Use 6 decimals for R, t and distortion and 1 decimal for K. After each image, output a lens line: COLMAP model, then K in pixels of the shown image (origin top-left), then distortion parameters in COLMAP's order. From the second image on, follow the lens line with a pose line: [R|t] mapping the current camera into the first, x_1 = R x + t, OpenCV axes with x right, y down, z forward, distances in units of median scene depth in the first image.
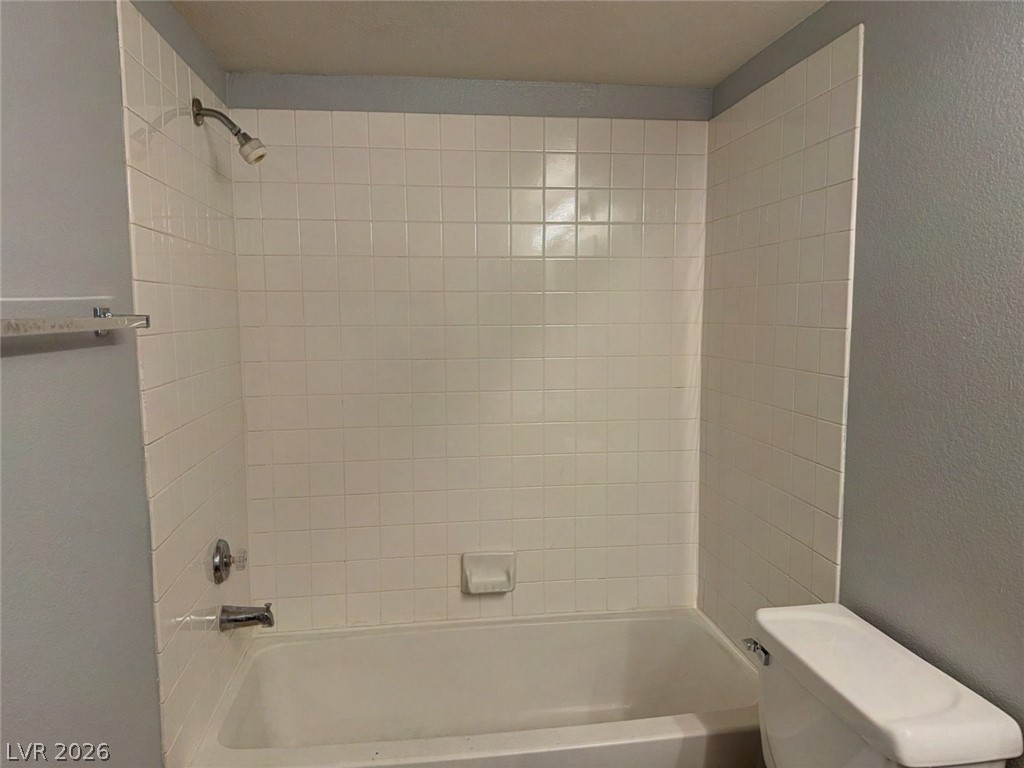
lens RADIAL K [[719.6, 0, 512.0], [0, 719.6, 384.0], [0, 0, 1]] dist [0.072867, -0.099394]
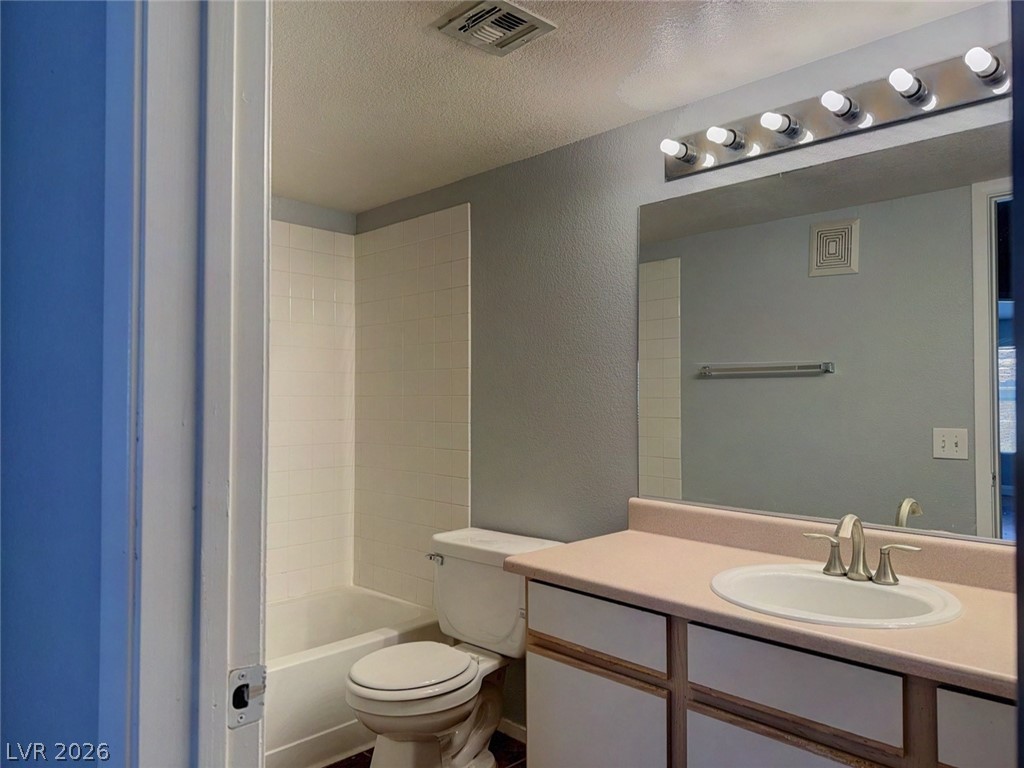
lens RADIAL K [[719.6, 0, 512.0], [0, 719.6, 384.0], [0, 0, 1]] dist [0.072867, -0.099394]
pose [[0.800675, 0.013956, 0.598937, -0.132330], [0.059063, 0.993020, -0.102096, 0.038831], [-0.596181, 0.117121, 0.794262, -0.117236]]
